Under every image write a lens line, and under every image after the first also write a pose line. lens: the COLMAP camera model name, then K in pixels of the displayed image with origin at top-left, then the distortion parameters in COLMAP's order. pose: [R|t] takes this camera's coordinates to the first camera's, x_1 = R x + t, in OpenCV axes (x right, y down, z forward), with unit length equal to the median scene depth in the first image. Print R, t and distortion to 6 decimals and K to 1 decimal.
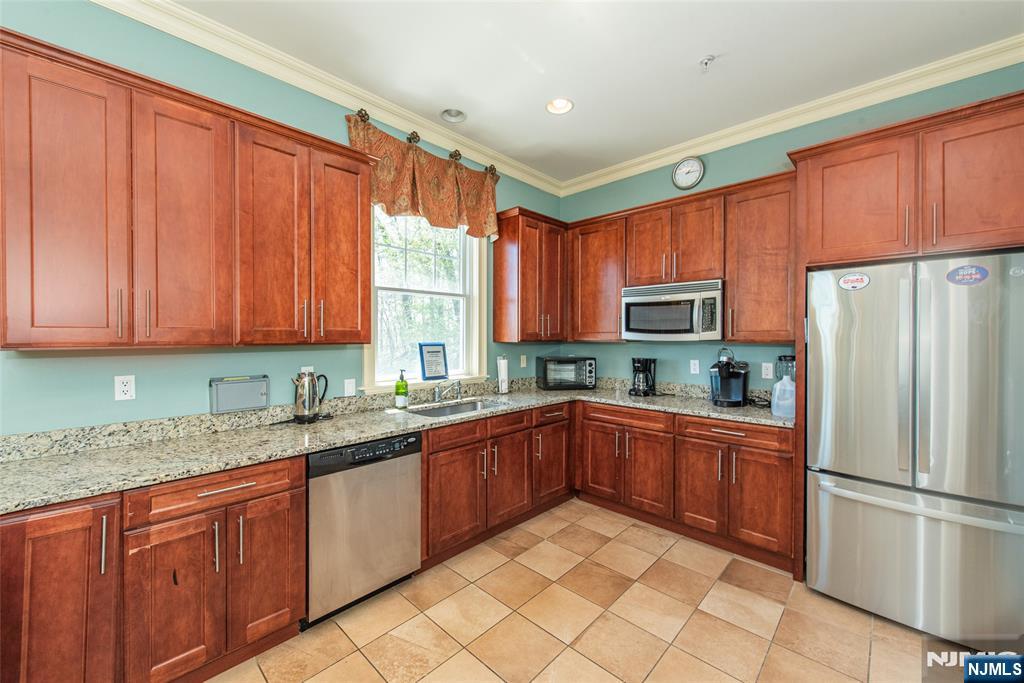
lens RADIAL K [[403.4, 0, 511.7], [0, 403.4, 337.8], [0, 0, 1]] dist [0.001249, -0.000033]
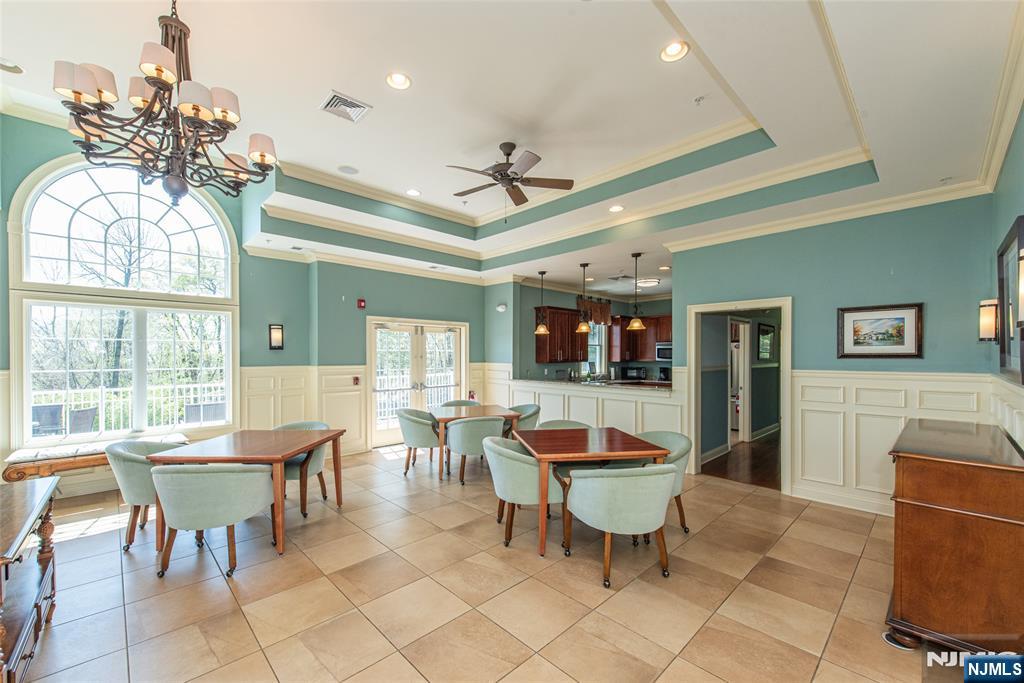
lens RADIAL K [[403.4, 0, 506.1], [0, 403.4, 359.8], [0, 0, 1]] dist [0.001249, -0.000033]
pose [[0.998631, -0.000846, -0.052295, -0.612247], [0.000948, 0.999998, 0.001914, -0.006920], [0.052294, -0.001961, 0.998630, -1.828195]]
